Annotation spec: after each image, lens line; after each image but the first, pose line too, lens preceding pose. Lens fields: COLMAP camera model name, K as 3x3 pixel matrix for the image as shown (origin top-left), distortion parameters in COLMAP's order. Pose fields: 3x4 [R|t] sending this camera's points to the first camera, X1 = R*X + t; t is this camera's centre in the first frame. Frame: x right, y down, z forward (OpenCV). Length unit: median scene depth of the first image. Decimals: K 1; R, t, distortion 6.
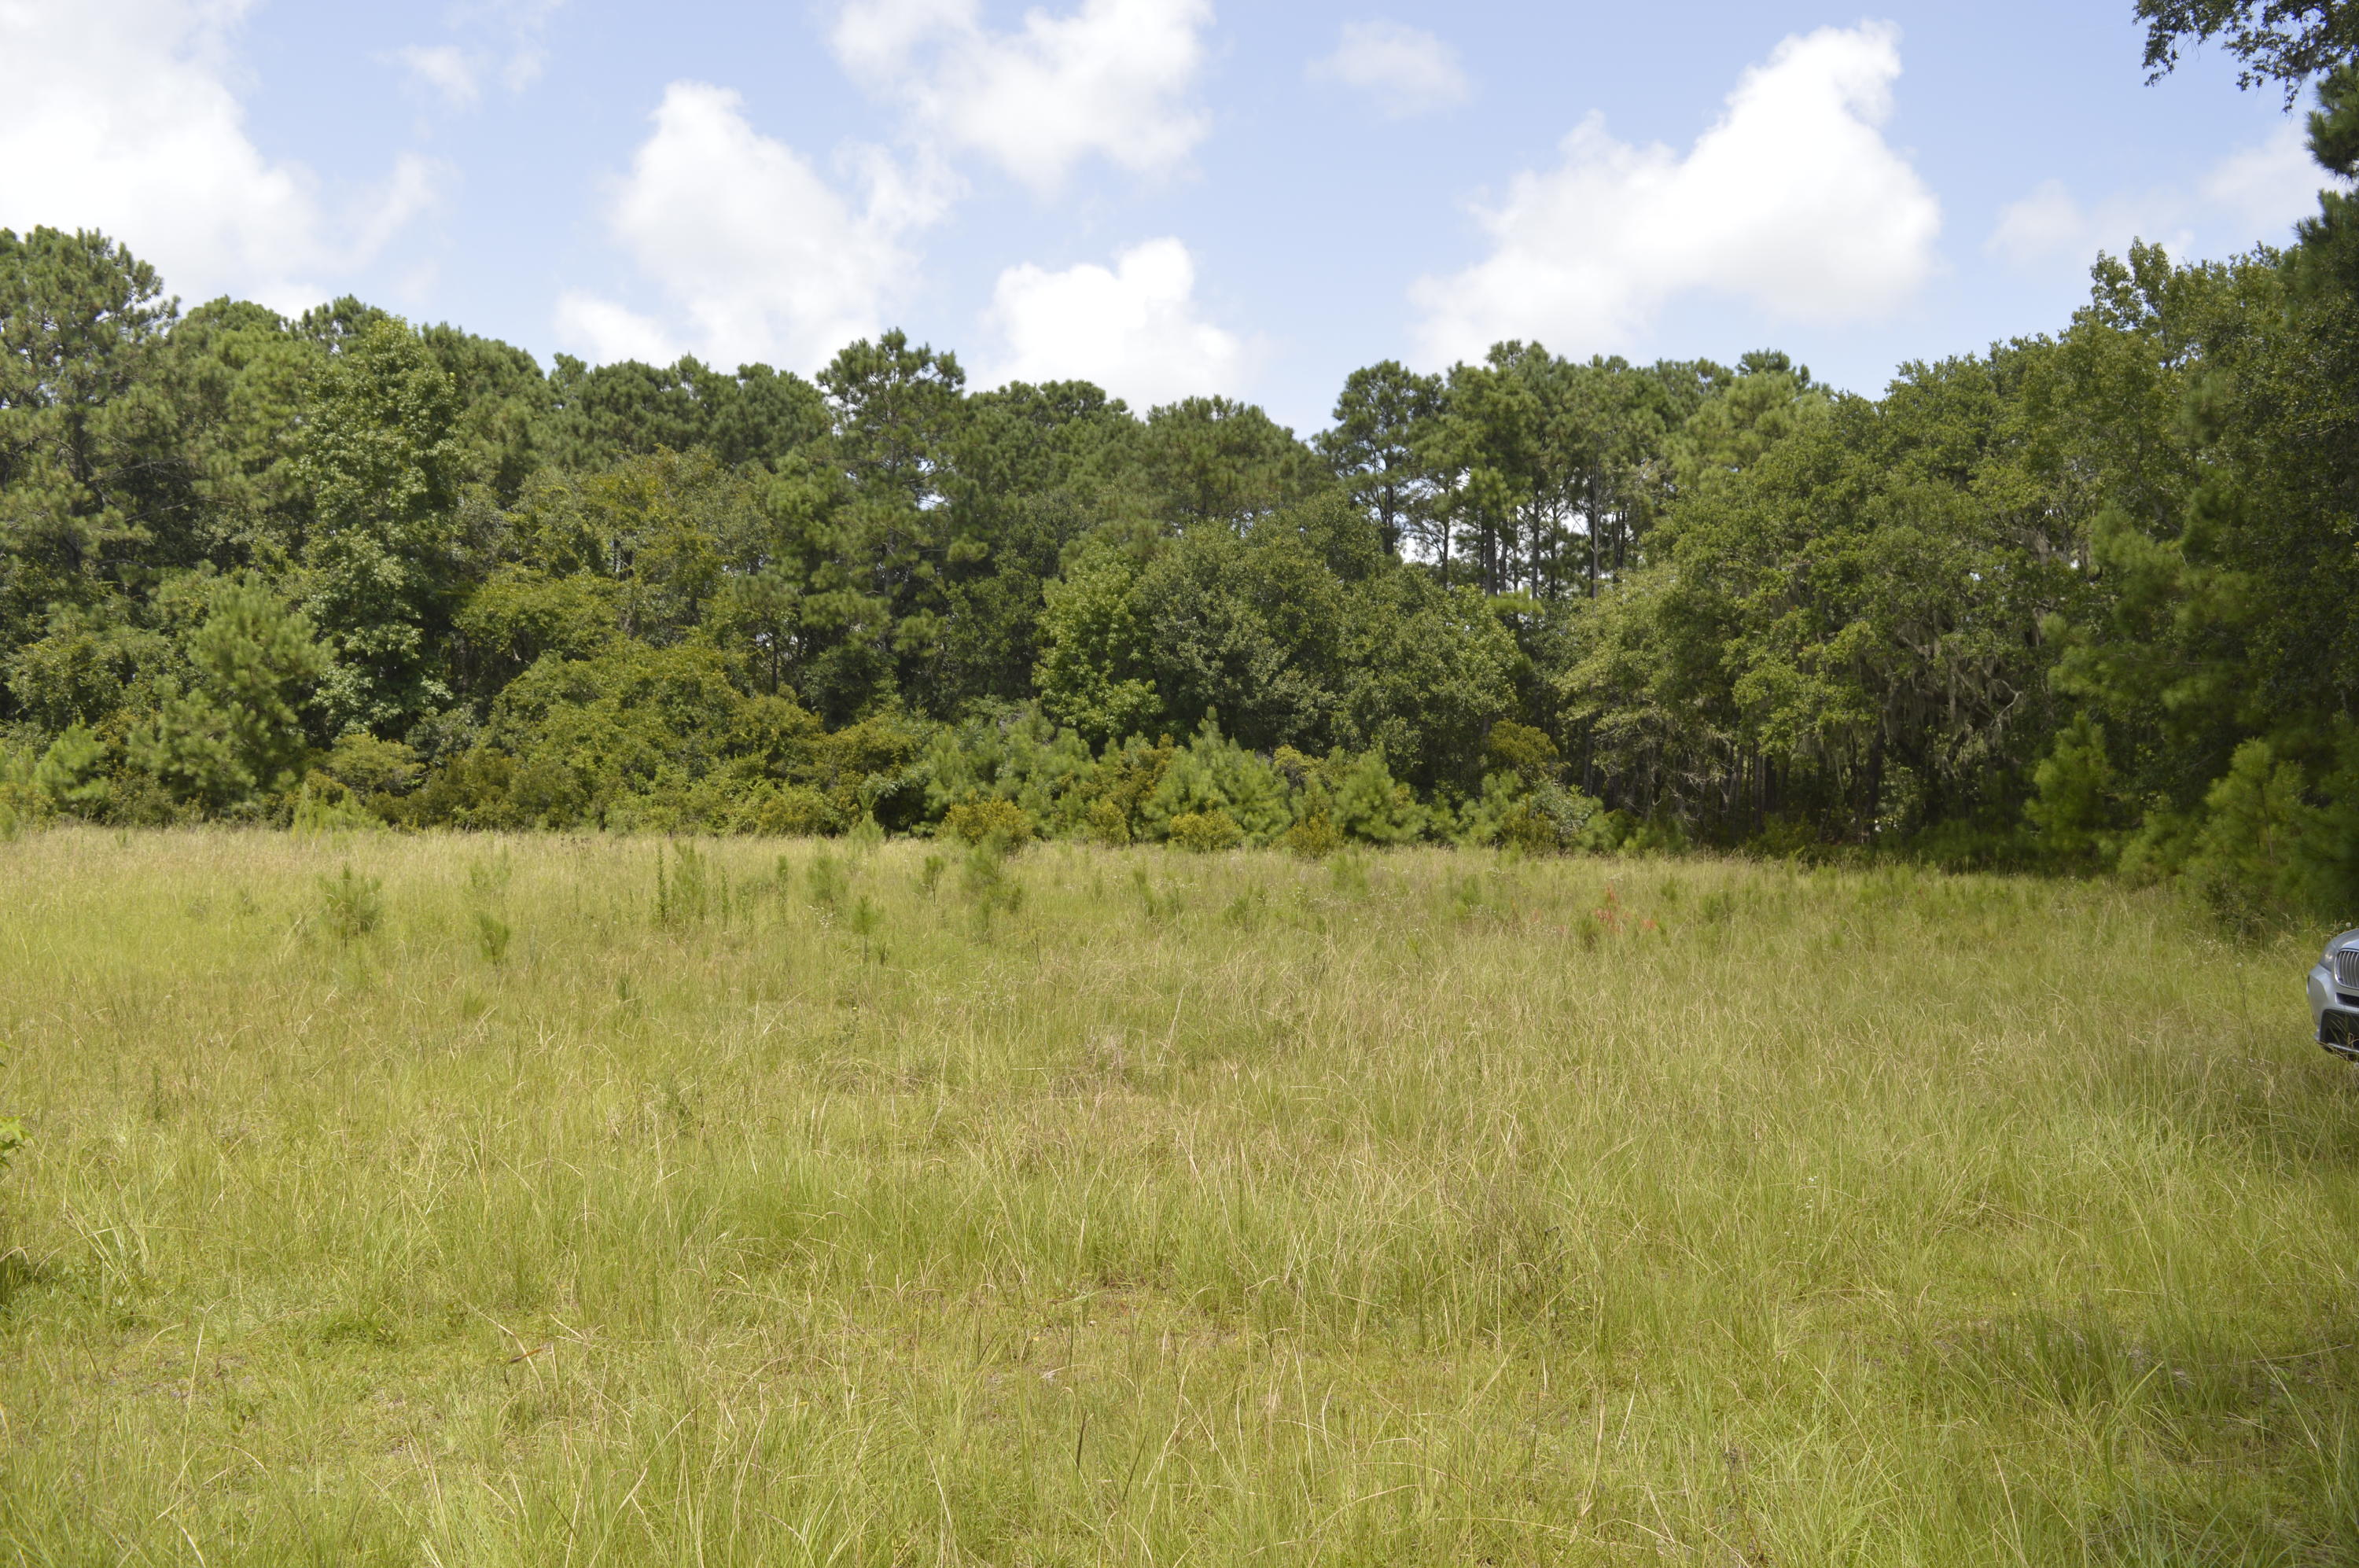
lens RADIAL K [[1895.3, 0, 1179.2], [0, 1895.3, 780.0], [0, 0, 1]] dist [-0.085593, 0.019708]
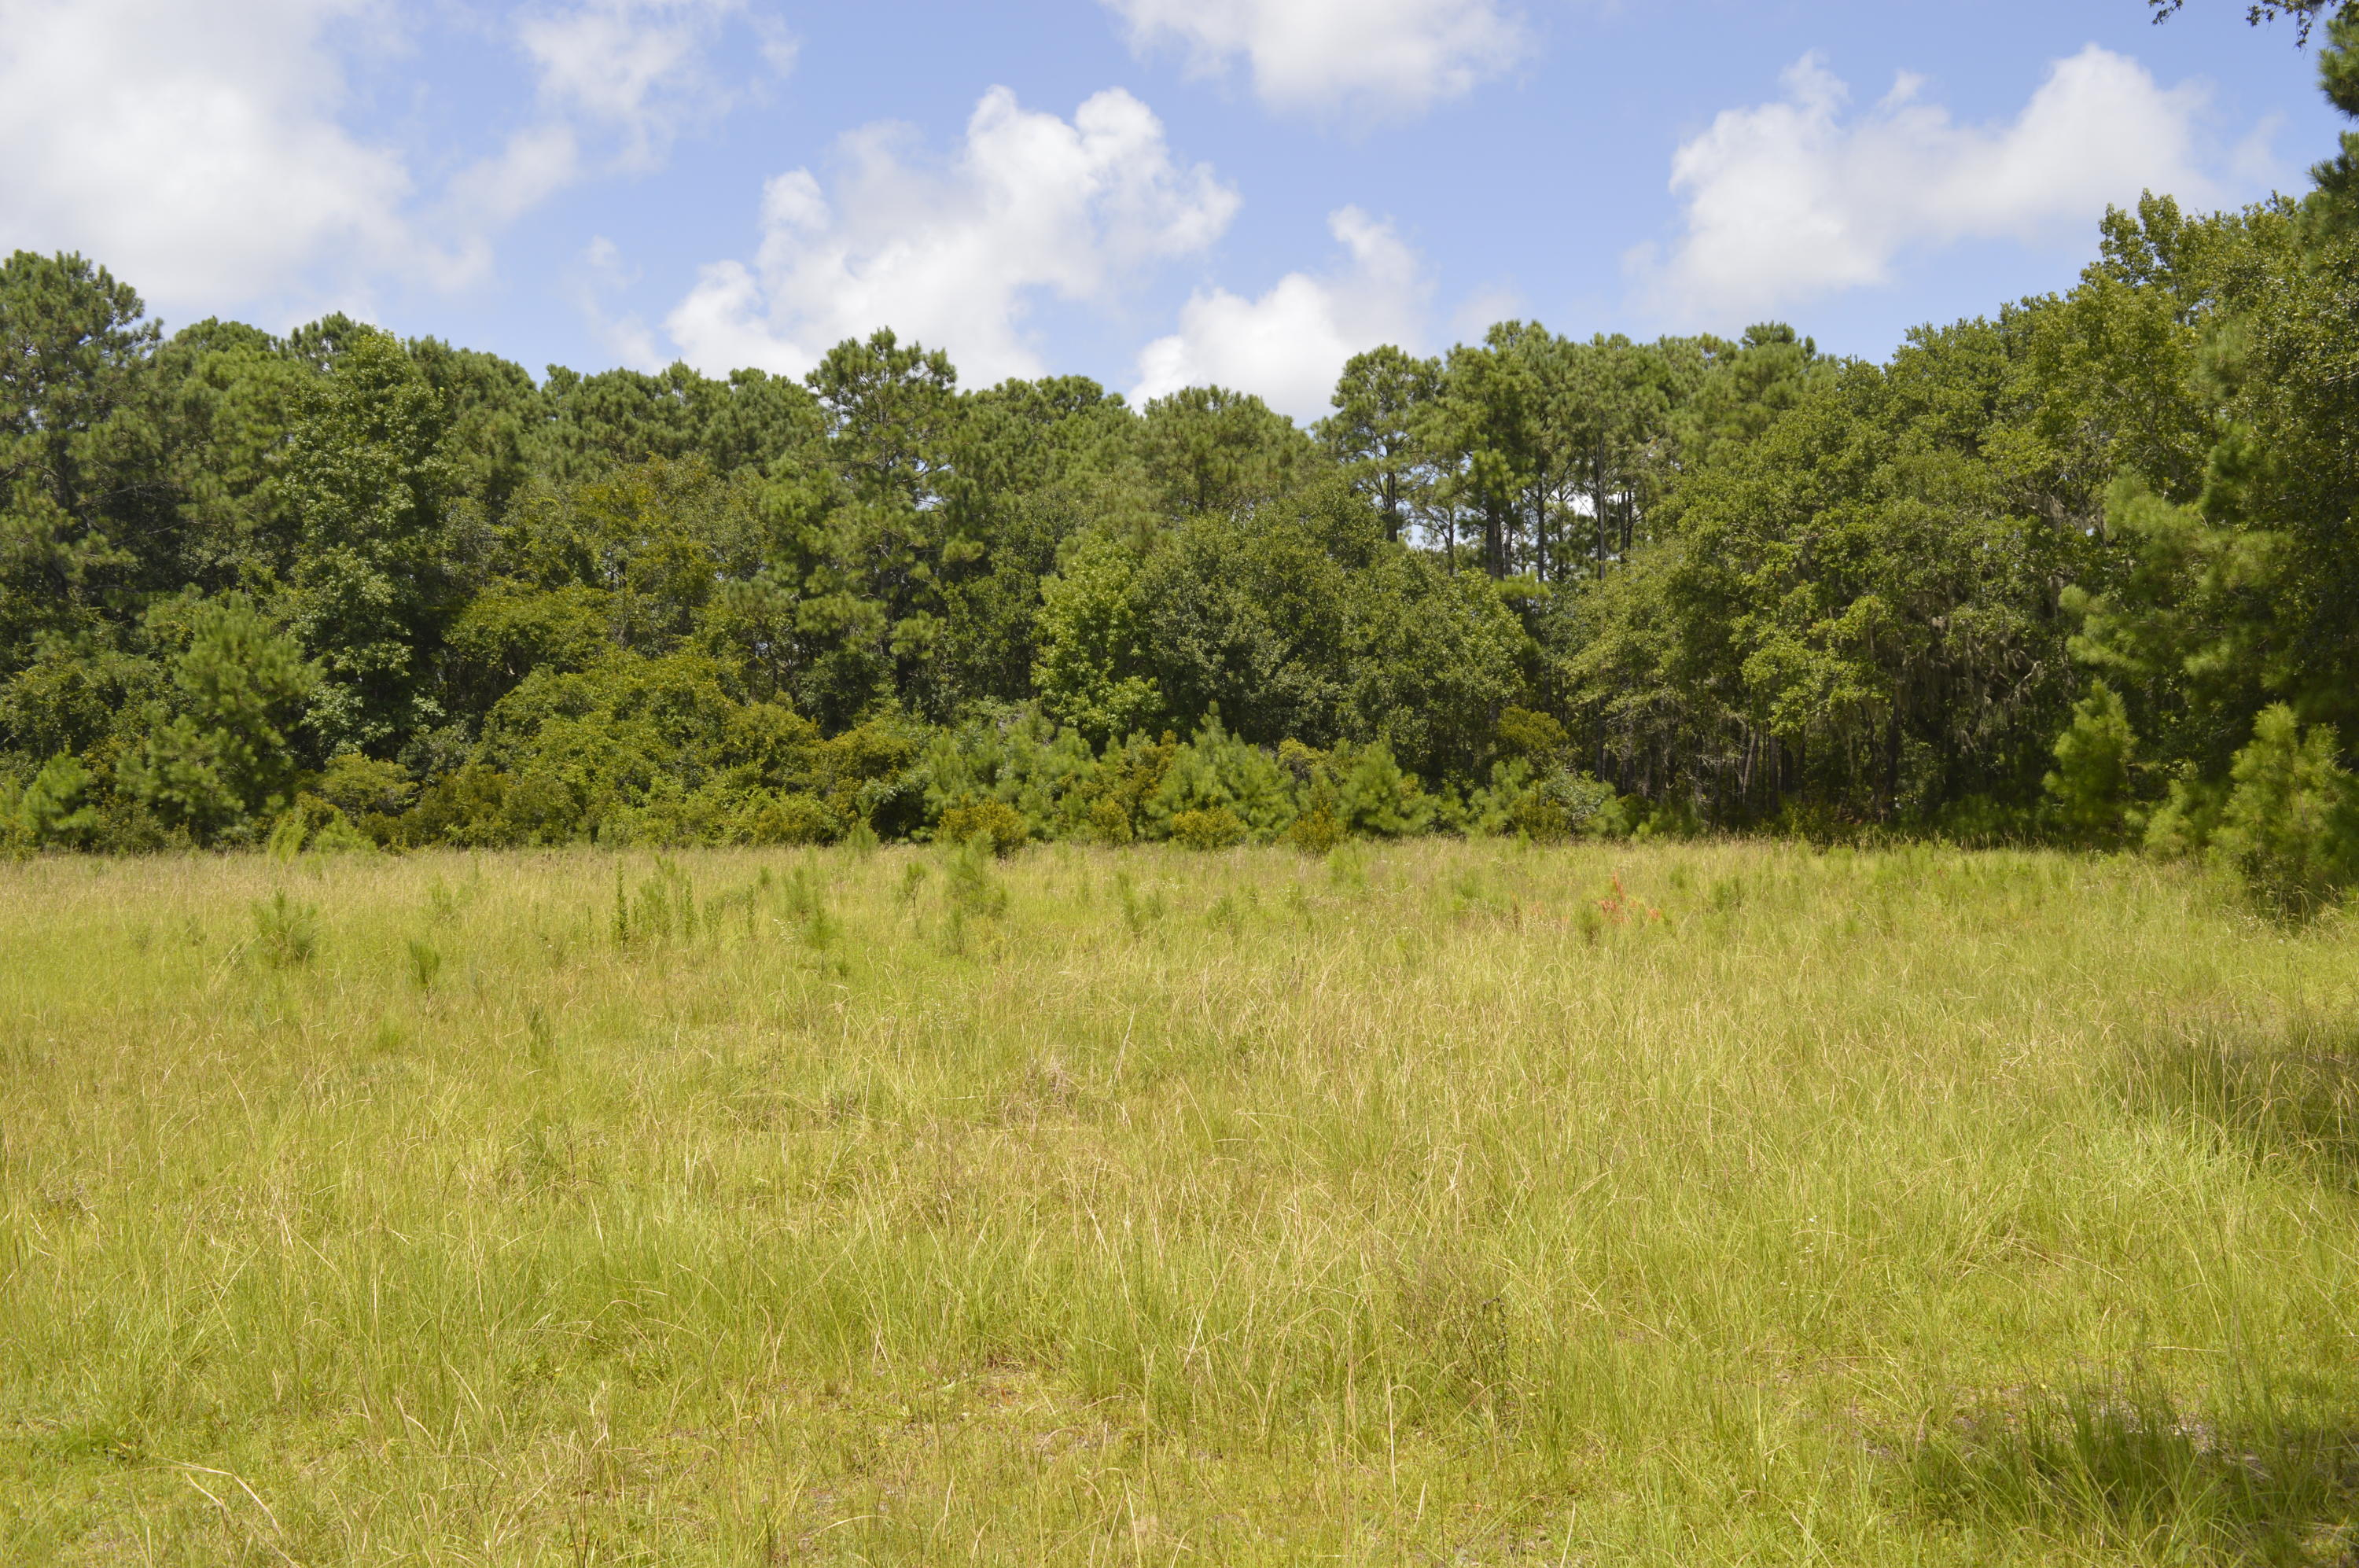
lens RADIAL K [[1895.3, 0, 1181.2], [0, 1895.3, 783.0], [0, 0, 1]] dist [-0.085593, 0.019708]
pose [[0.999545, -0.028868, -0.008780, 0.007687], [0.028897, 0.999577, 0.003188, 0.000100], [0.008684, -0.003441, 0.999956, 0.017171]]
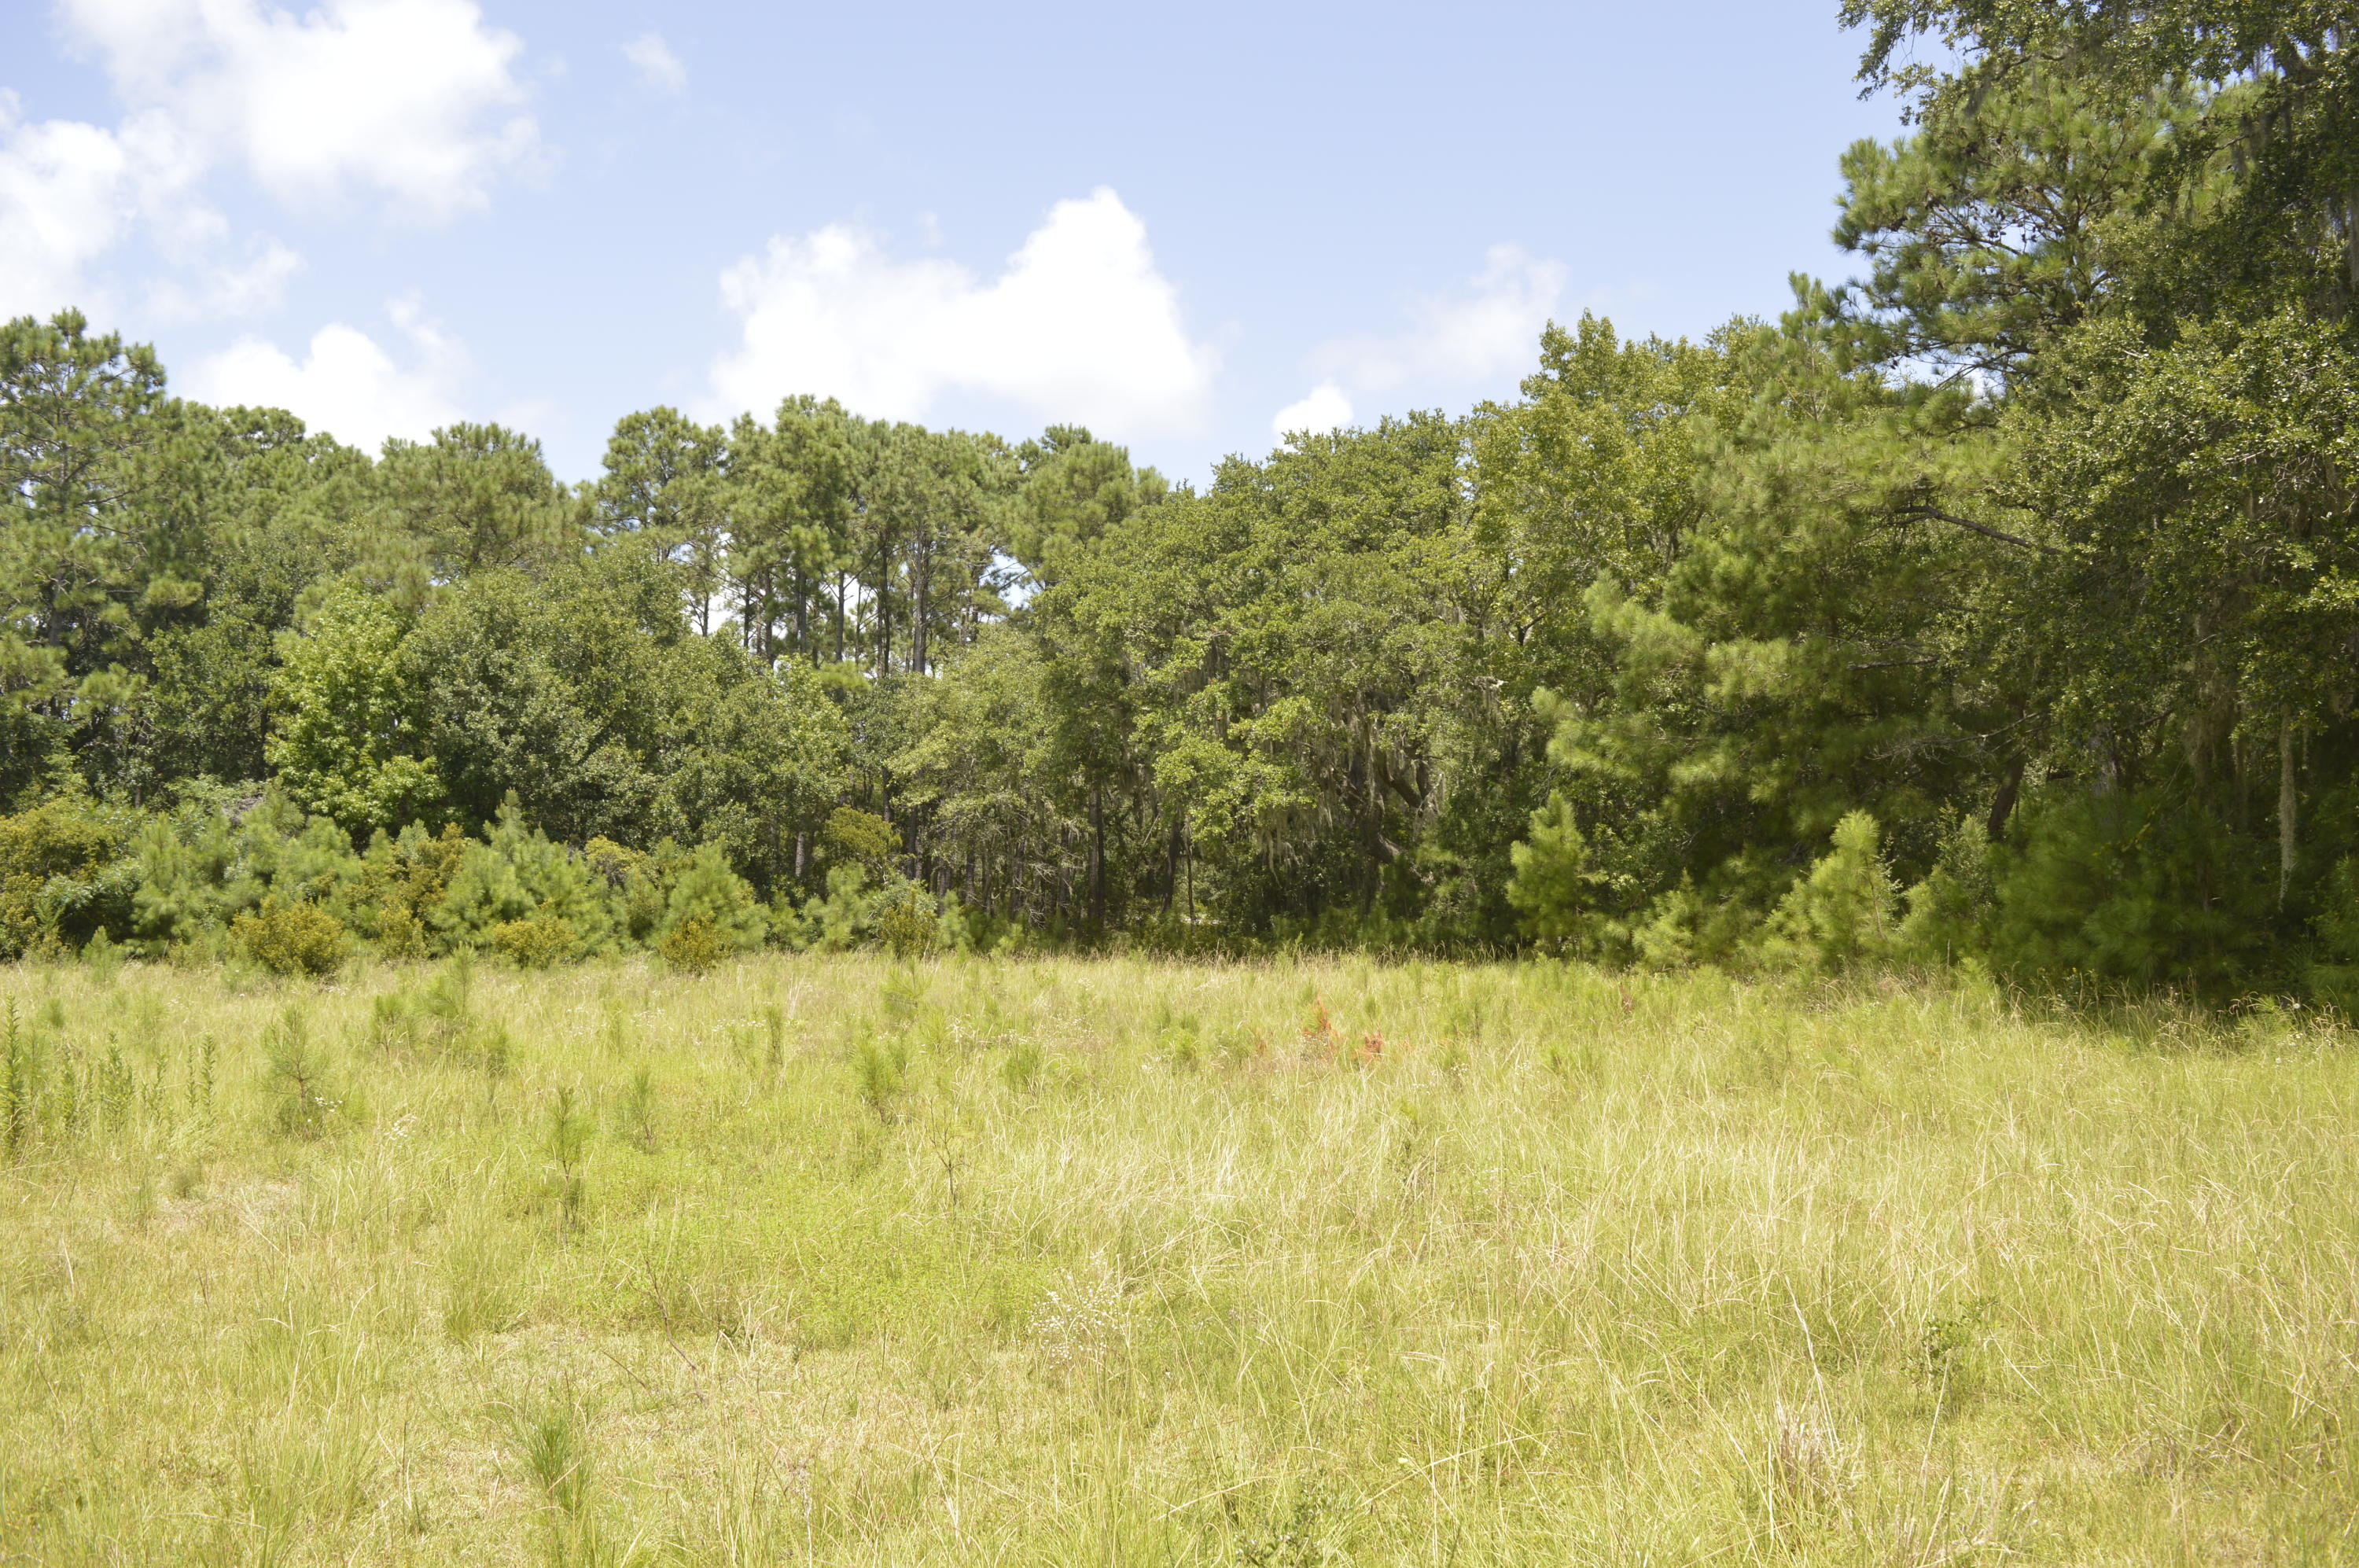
lens RADIAL K [[1895.3, 0, 1182.4], [0, 1895.3, 759.8], [0, 0, 1]] dist [-0.085593, 0.019708]
pose [[0.899163, 0.009794, 0.437504, -0.076702], [0.017306, 0.998172, -0.057912, 0.000674], [-0.437272, 0.059643, 0.897349, 0.140123]]
